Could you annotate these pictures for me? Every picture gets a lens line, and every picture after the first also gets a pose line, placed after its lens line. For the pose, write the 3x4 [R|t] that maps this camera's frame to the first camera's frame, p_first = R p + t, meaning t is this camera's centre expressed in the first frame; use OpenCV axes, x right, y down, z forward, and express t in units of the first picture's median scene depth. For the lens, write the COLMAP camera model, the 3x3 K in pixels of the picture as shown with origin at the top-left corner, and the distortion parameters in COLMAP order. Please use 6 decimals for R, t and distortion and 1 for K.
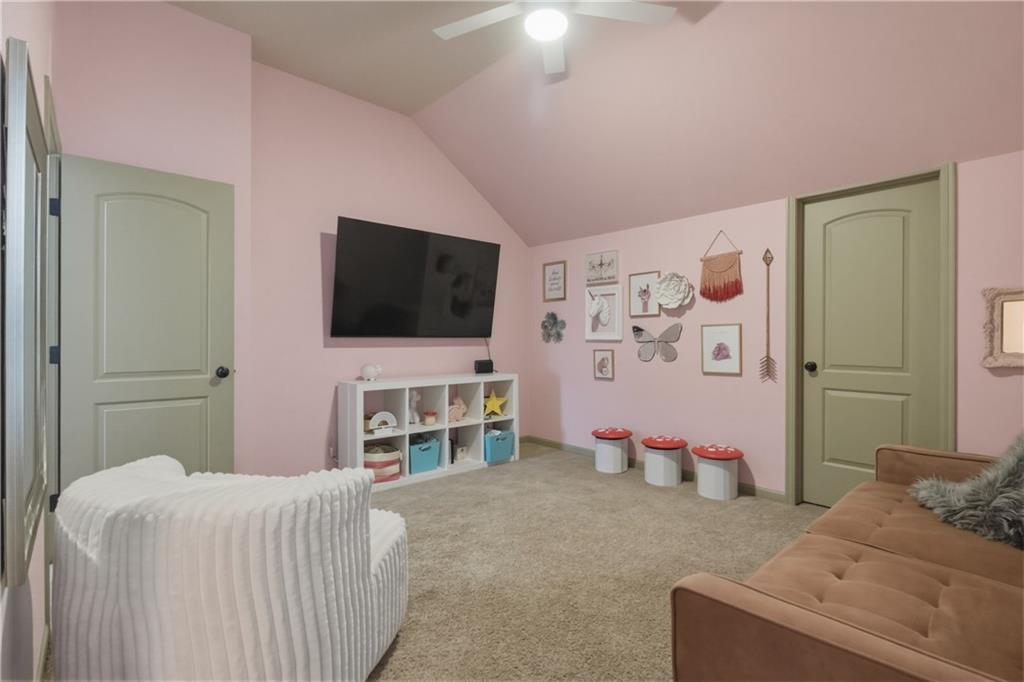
lens RADIAL K [[460.5, 0, 511.0], [0, 460.5, 338.7], [0, 0, 1]] dist [-0.000161, -0.000238]
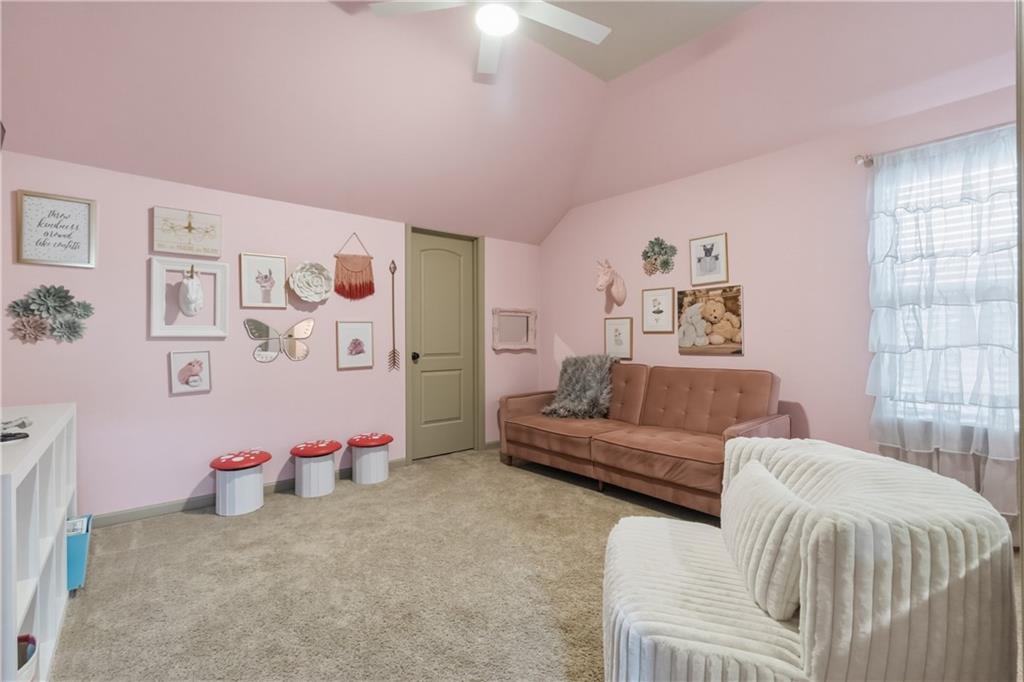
lens RADIAL K [[460.5, 0, 511.0], [0, 460.5, 338.7], [0, 0, 1]] dist [-0.000161, -0.000238]
pose [[0.043282, -0.004626, 0.999052, -0.564466], [0.003120, 0.999985, 0.004495, 0.004841], [-0.999058, 0.002923, 0.043296, 0.574988]]
